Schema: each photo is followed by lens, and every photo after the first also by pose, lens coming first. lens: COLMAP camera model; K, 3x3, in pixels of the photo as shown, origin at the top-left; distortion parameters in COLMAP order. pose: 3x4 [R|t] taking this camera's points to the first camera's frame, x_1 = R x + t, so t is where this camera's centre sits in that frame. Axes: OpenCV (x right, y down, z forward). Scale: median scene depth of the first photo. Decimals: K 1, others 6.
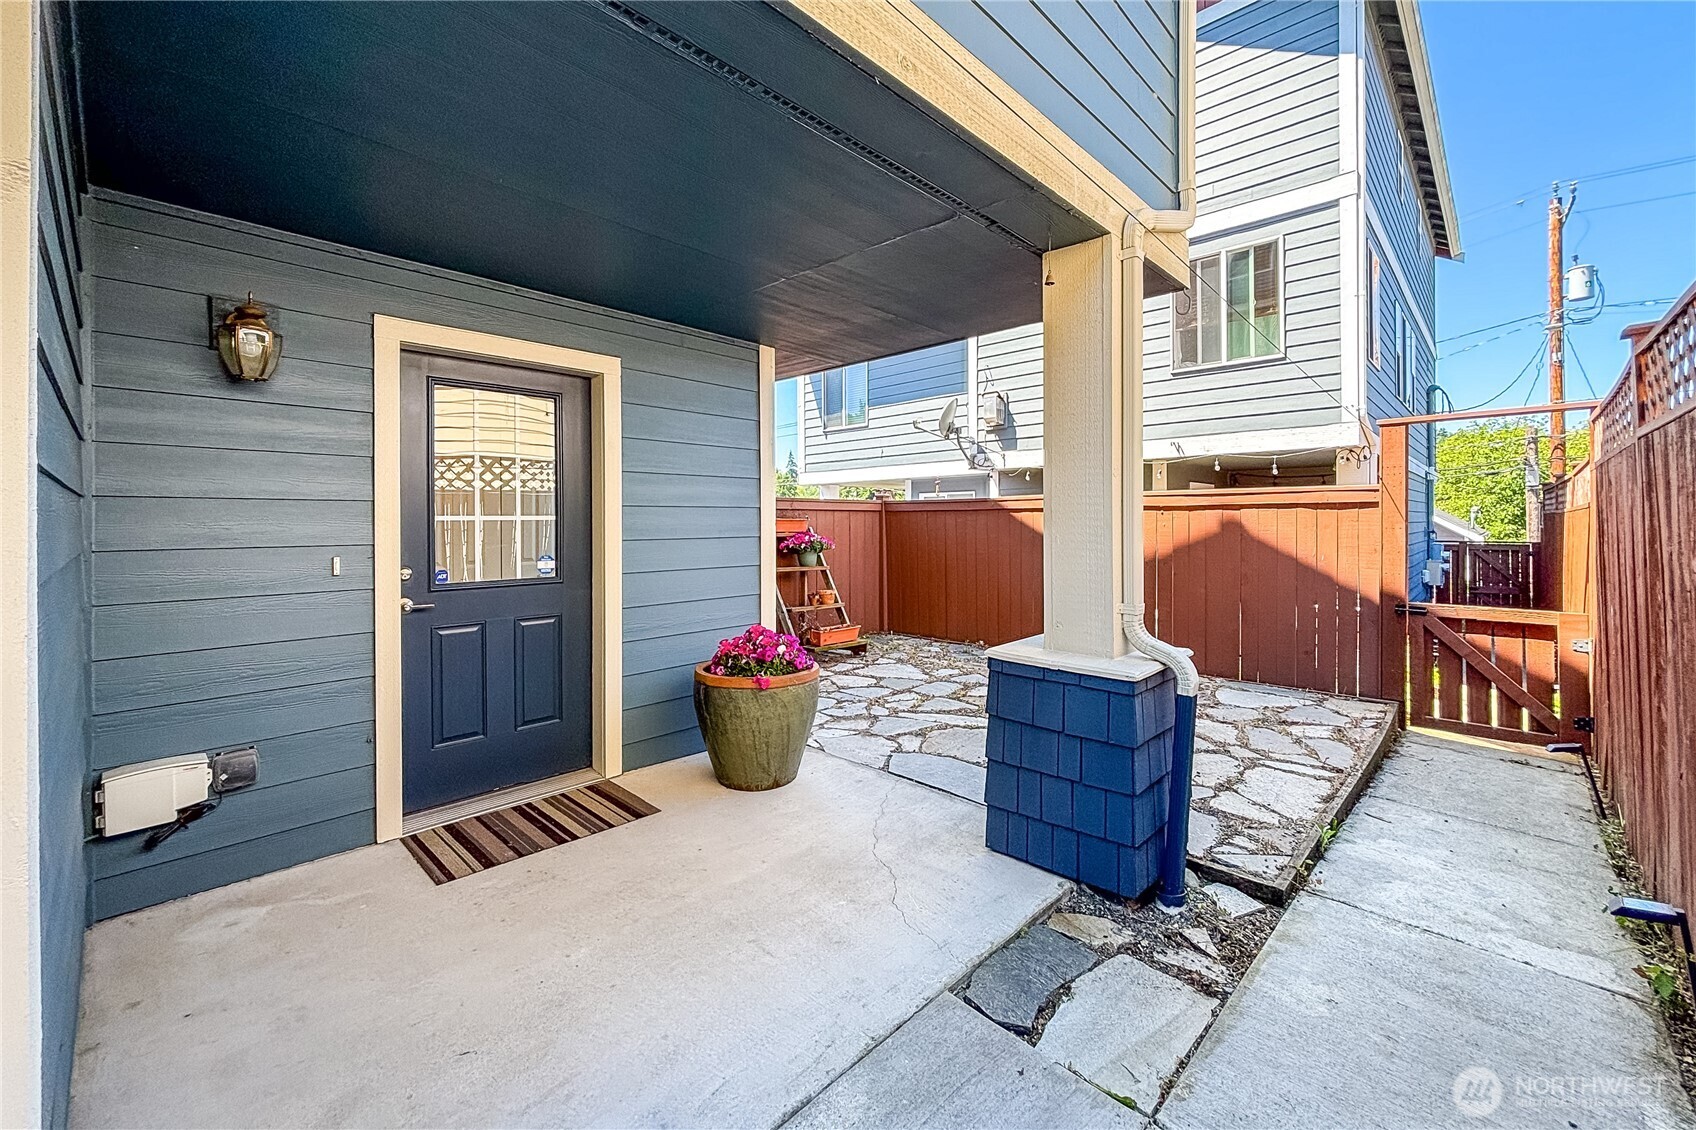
lens RADIAL K [[718.4, 0, 847.8], [0, 718.4, 522.0], [0, 0, 1]] dist [0.010985, -0.000120]
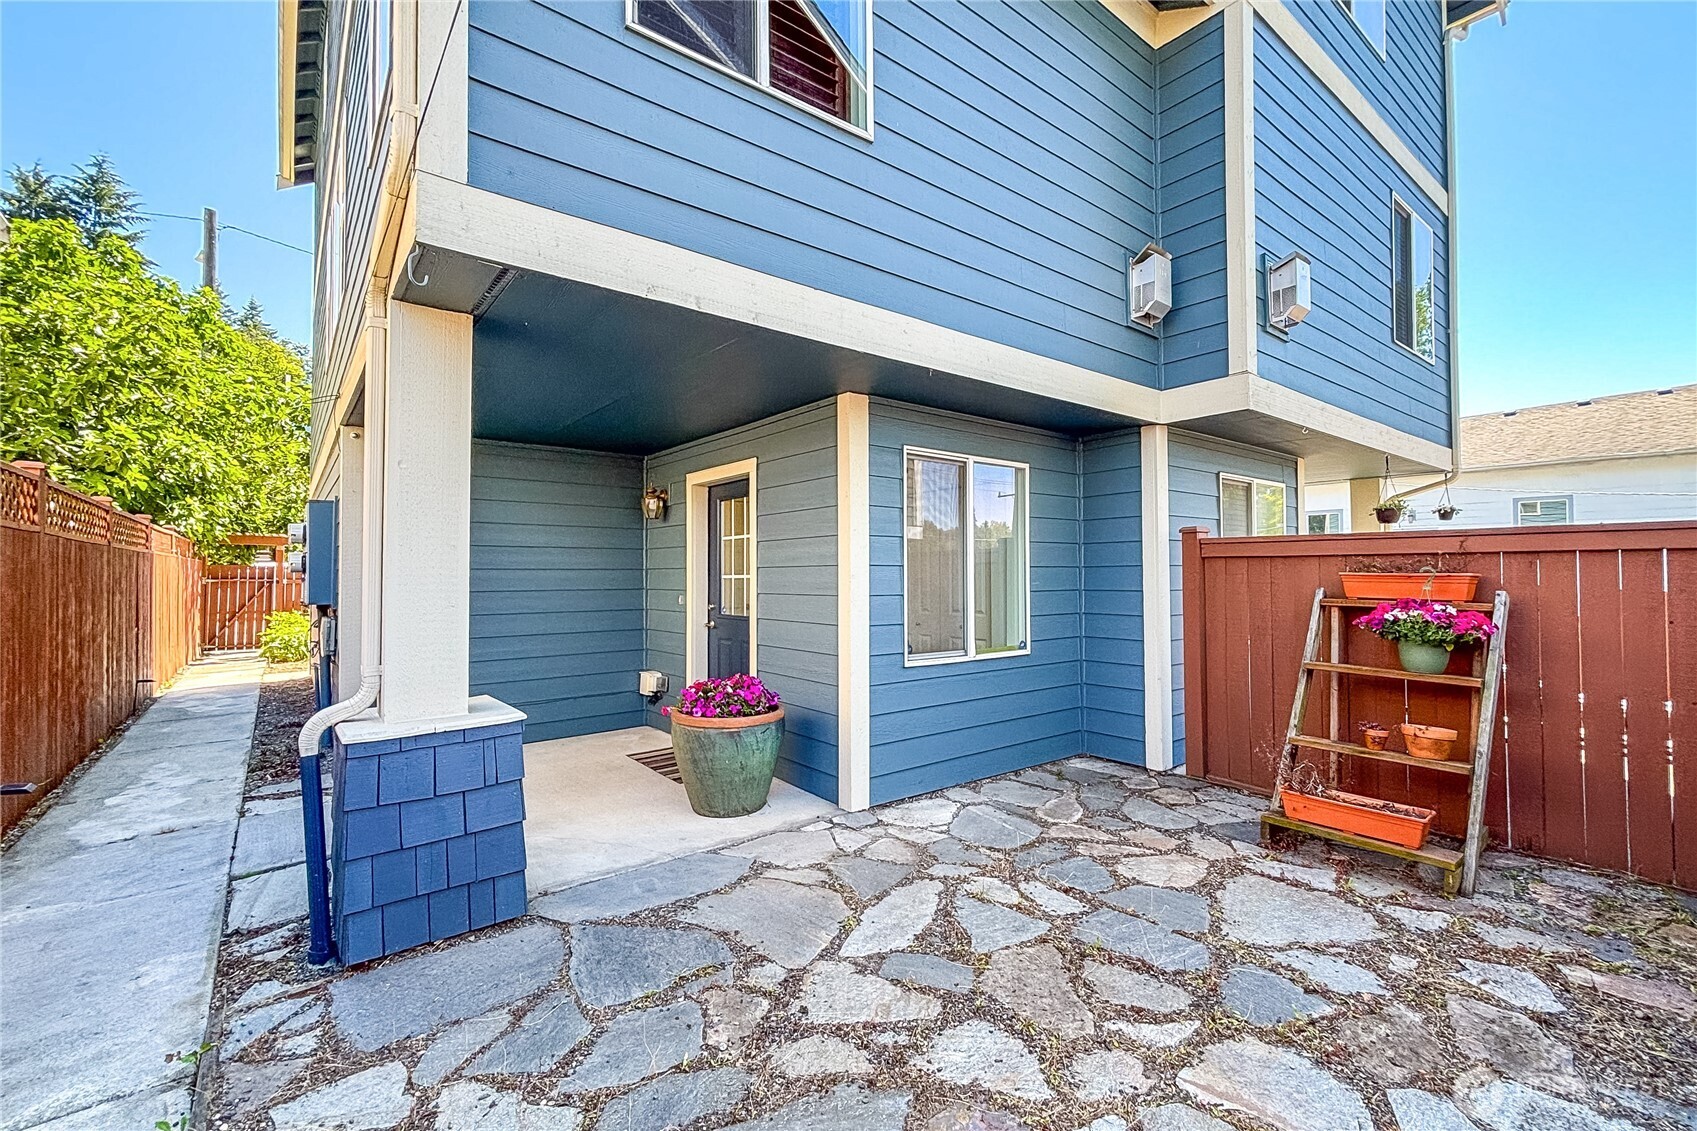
lens RADIAL K [[722.3, 0, 847.5], [0, 722.3, 561.9], [0, 0, 1]] dist [0.000494, -0.000001]
pose [[-0.159240, -0.019520, -0.987047, 1.185943], [-0.001313, 0.999808, -0.019561, -0.008569], [0.987239, -0.001819, -0.159235, 1.669243]]
